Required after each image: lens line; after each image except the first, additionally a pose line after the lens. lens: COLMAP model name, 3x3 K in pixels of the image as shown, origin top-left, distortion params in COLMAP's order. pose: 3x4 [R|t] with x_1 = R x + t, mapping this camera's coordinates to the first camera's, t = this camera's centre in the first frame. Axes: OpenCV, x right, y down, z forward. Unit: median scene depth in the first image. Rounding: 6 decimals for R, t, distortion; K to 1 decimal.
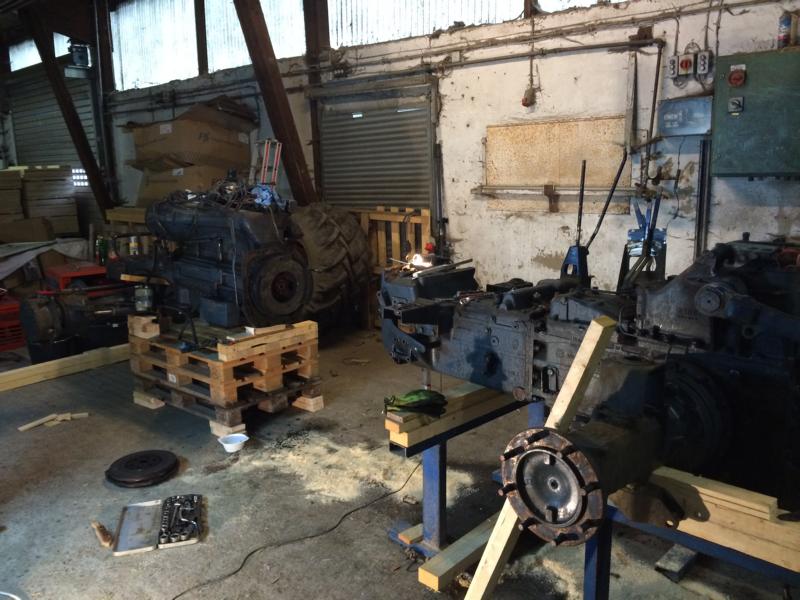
lens RADIAL K [[668.4, 0, 400.0], [0, 668.4, 300.0], [0, 0, 1]] dist [0.072111, -0.108815]
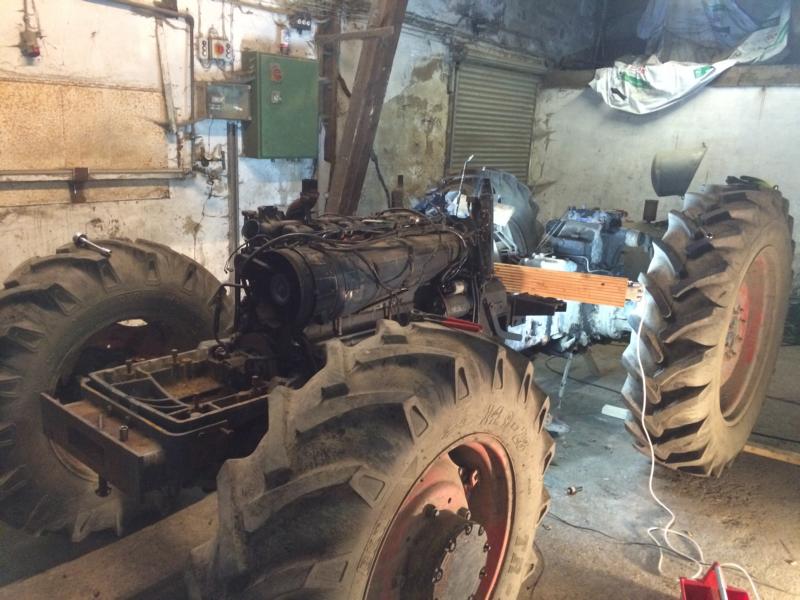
lens RADIAL K [[668.4, 0, 400.0], [0, 668.4, 300.0], [0, 0, 1]] dist [0.072111, -0.108815]
pose [[-0.062523, -0.227739, 0.971713, -0.581402], [0.155750, 0.959463, 0.234890, -0.151003], [-0.985816, 0.166030, -0.024518, 0.686069]]
